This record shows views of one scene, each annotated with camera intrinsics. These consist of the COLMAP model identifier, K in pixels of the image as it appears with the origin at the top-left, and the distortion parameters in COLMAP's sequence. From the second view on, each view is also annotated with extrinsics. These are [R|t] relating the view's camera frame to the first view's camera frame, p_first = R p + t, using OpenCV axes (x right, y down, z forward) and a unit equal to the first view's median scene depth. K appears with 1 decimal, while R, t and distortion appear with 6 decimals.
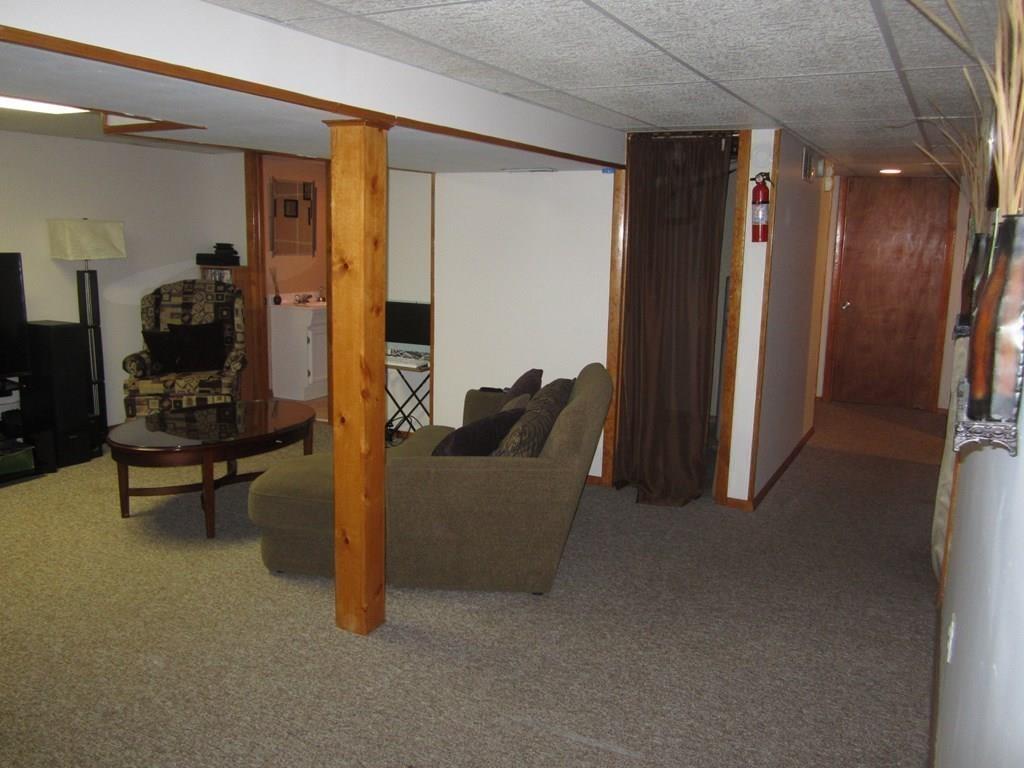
lens RADIAL K [[847.7, 0, 514.0], [0, 847.7, 384.6], [0, 0, 1]] dist [-0.044034, 0.013082]
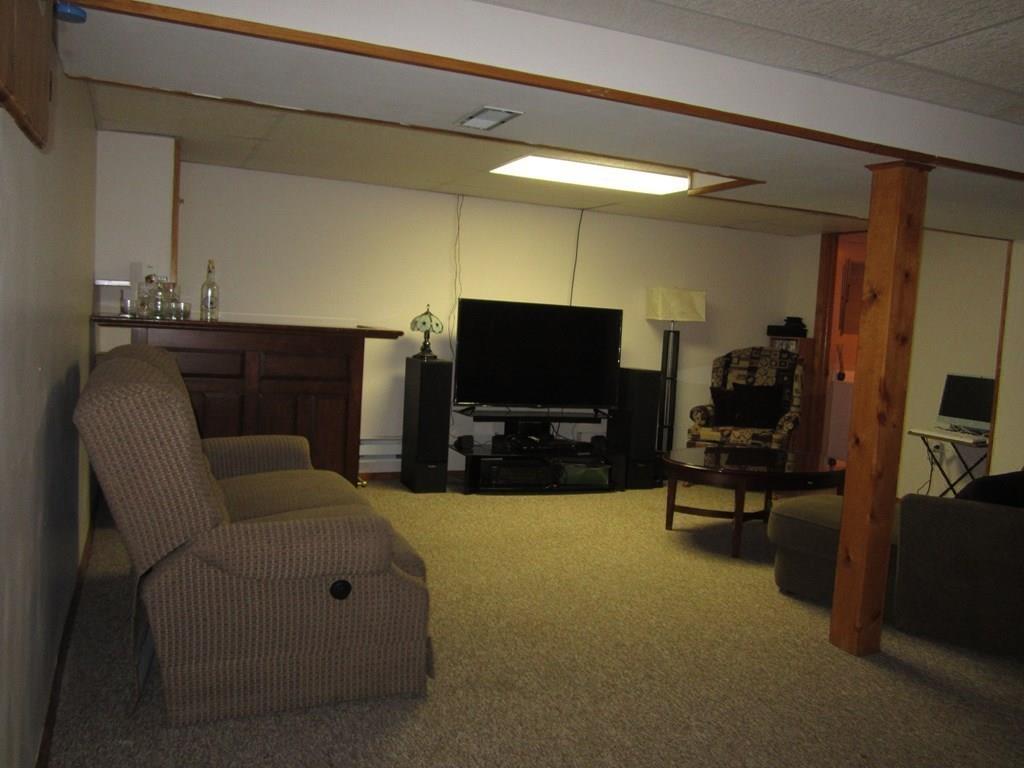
lens RADIAL K [[847.7, 0, 514.0], [0, 847.7, 384.6], [0, 0, 1]] dist [-0.044034, 0.013082]
pose [[0.781101, 0.070589, -0.620402, 0.062321], [-0.149935, 0.985723, -0.076617, 0.066179], [0.606135, 0.152866, 0.780533, -0.052911]]
